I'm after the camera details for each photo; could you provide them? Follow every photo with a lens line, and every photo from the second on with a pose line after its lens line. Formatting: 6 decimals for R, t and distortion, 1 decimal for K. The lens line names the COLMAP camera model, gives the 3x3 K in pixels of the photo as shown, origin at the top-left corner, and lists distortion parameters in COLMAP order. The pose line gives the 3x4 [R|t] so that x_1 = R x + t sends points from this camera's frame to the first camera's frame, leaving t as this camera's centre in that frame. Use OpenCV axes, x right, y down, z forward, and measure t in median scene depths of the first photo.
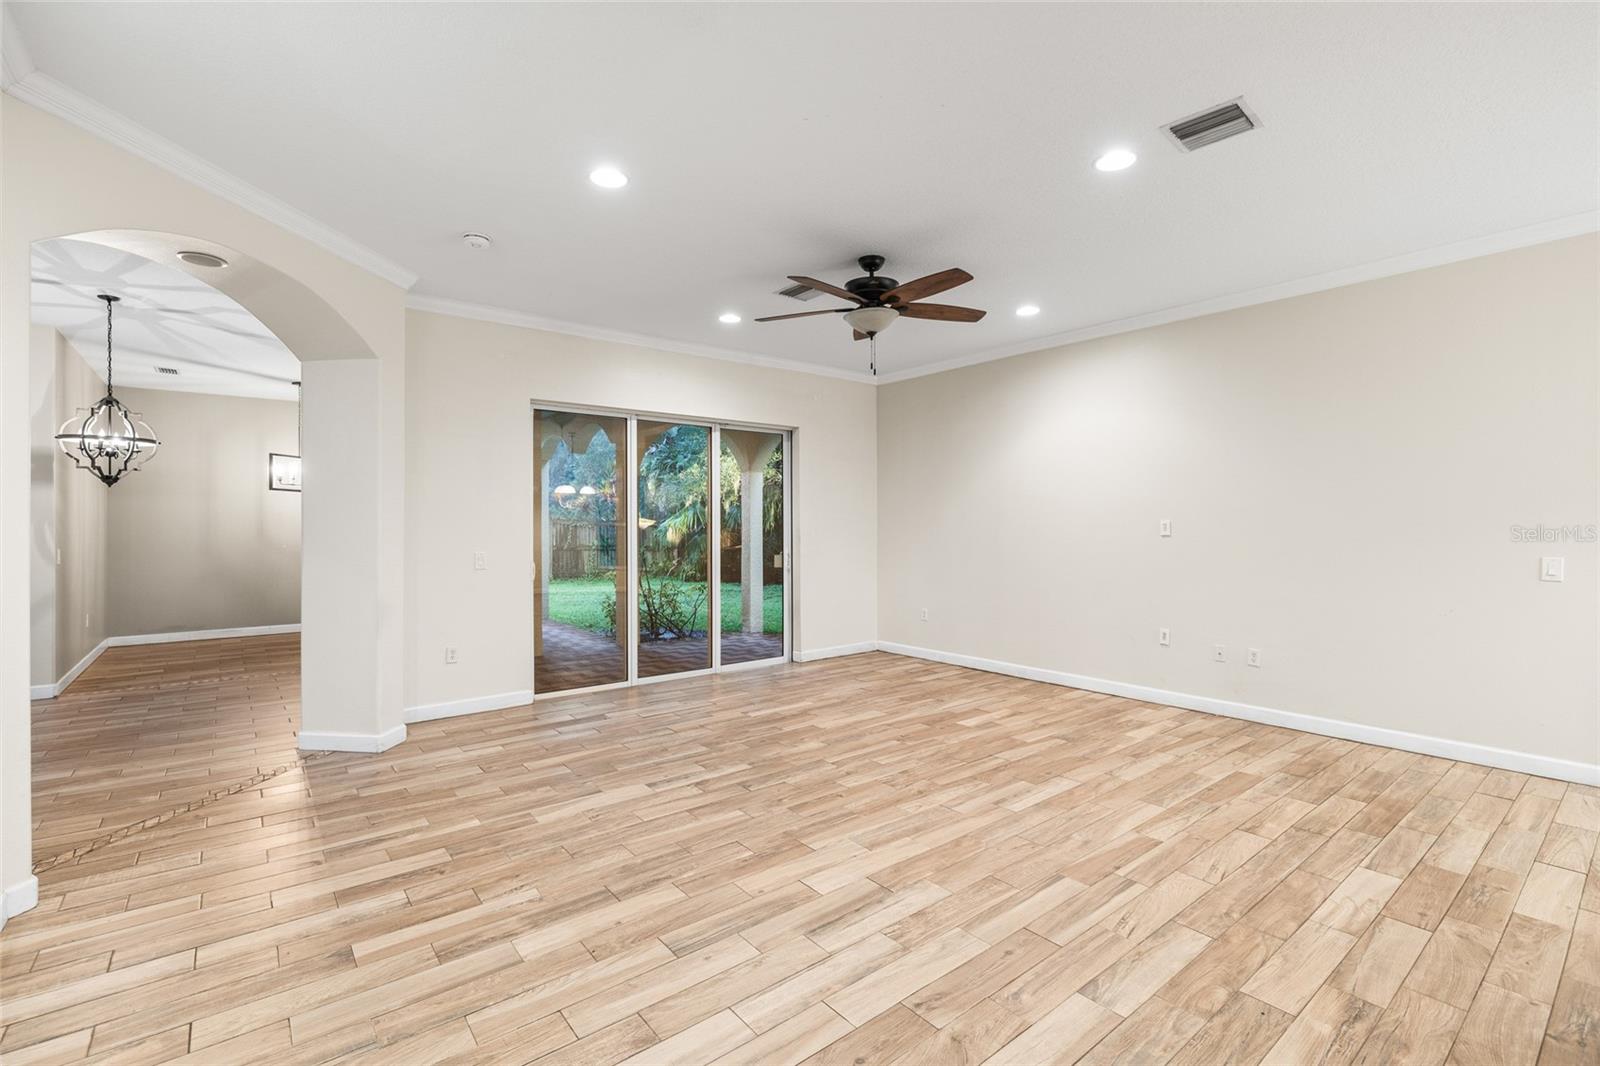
lens RADIAL K [[712.7, 0, 800.2], [0, 712.7, 523.8], [0, 0, 1]] dist [-0.006032, 0.000234]
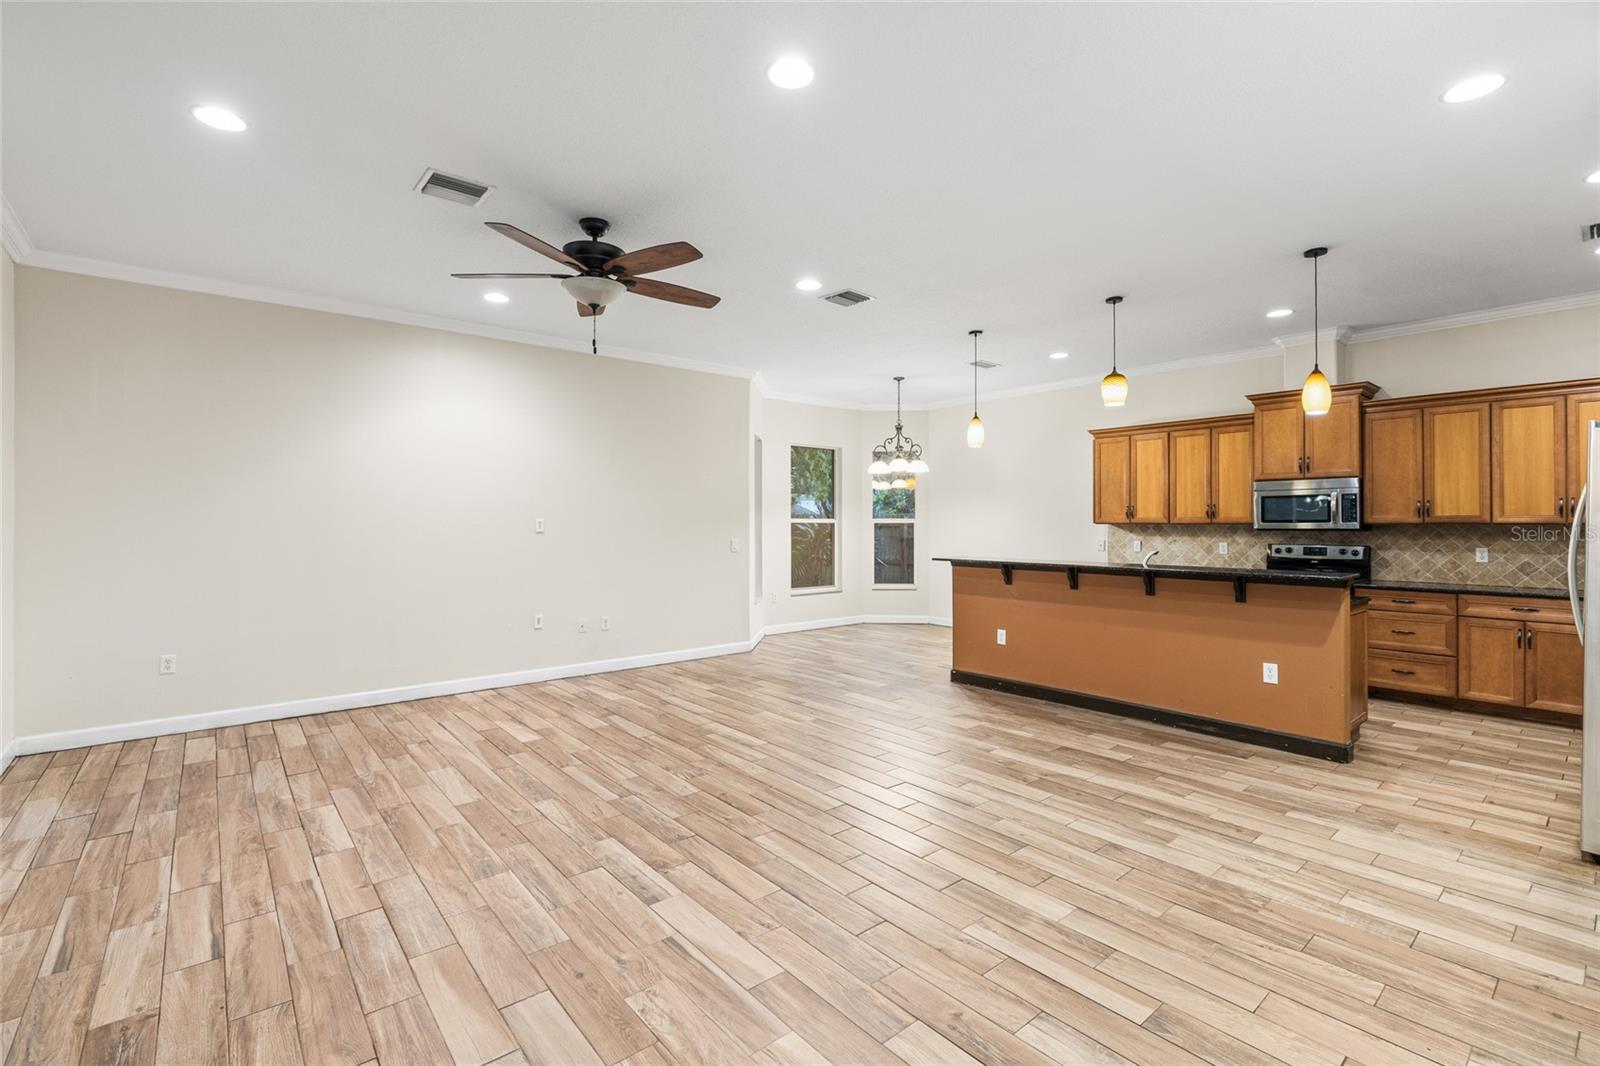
lens RADIAL K [[714.0, 0, 797.3], [0, 714.0, 518.0], [0, 0, 1]] dist [-0.007301, 0.000897]
pose [[-0.023358, 0.007712, 0.999697, -0.875216], [0.000093, 0.999970, -0.007712, 0.003284], [-0.999727, -0.000087, -0.023358, 0.851230]]
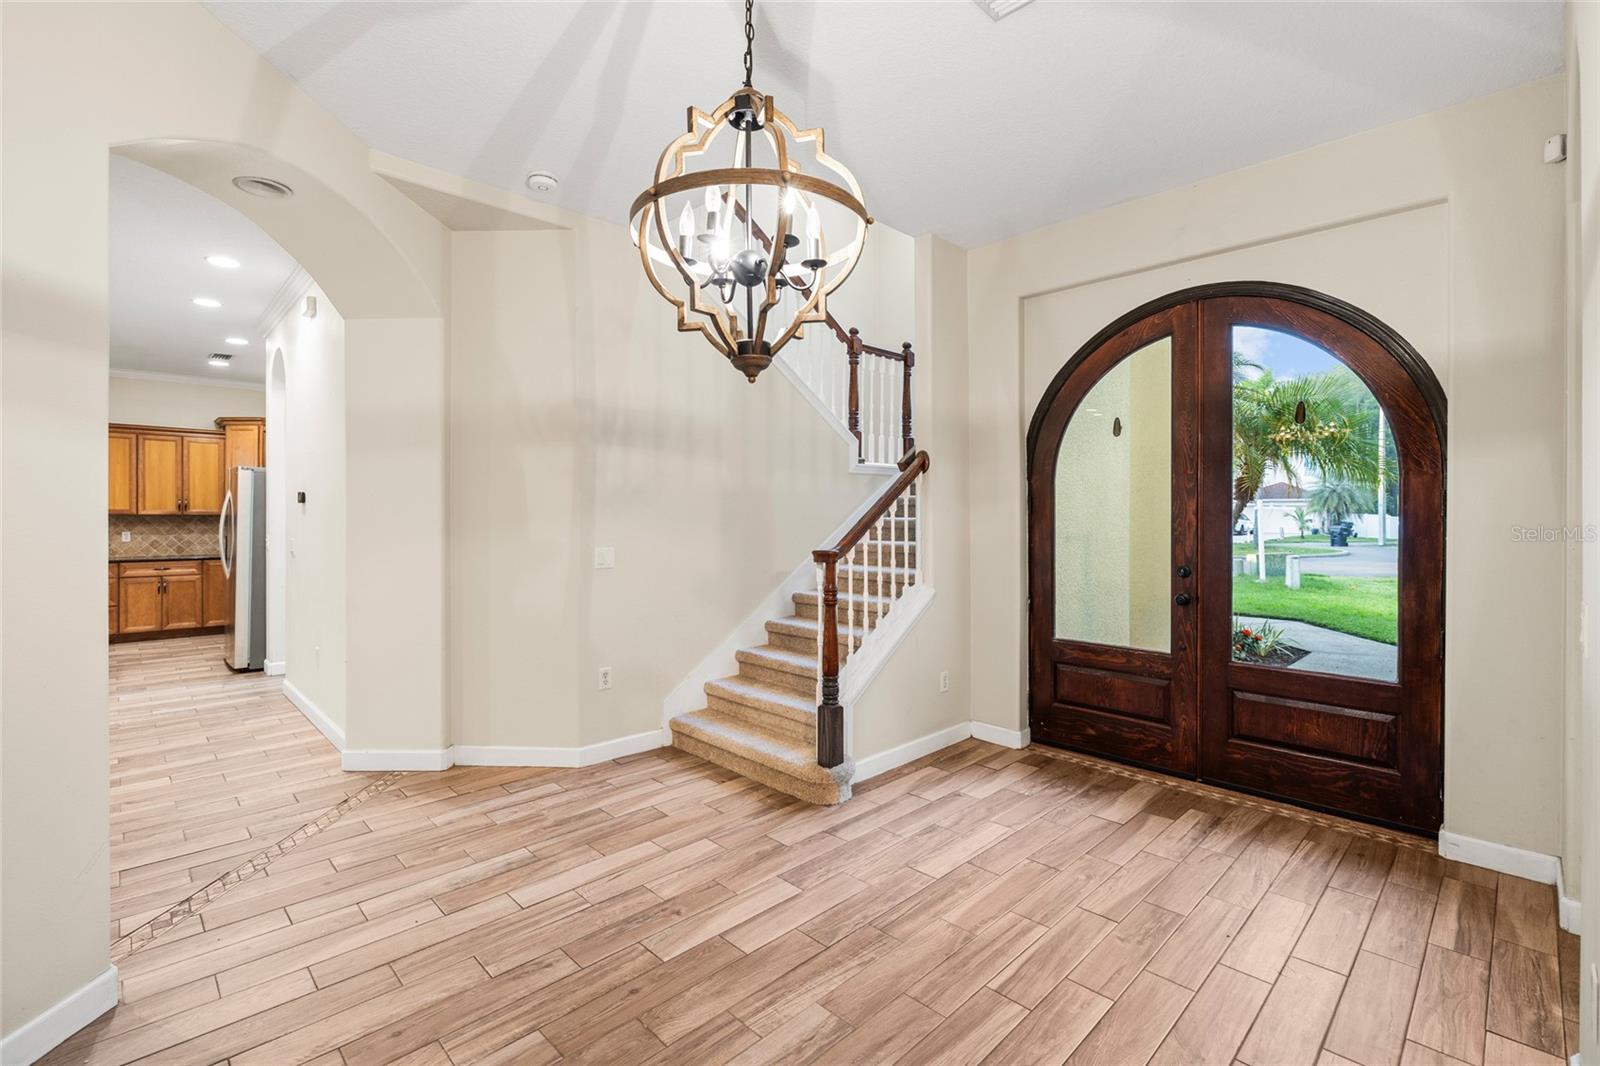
lens RADIAL K [[714.0, 0, 797.3], [0, 714.0, 518.0], [0, 0, 1]] dist [-0.007301, 0.000897]
pose [[-0.995633, 0.001303, -0.093344, -1.239305], [0.001030, 0.999995, 0.002970, 0.008013], [0.093347, 0.002861, -0.995630, 1.682204]]
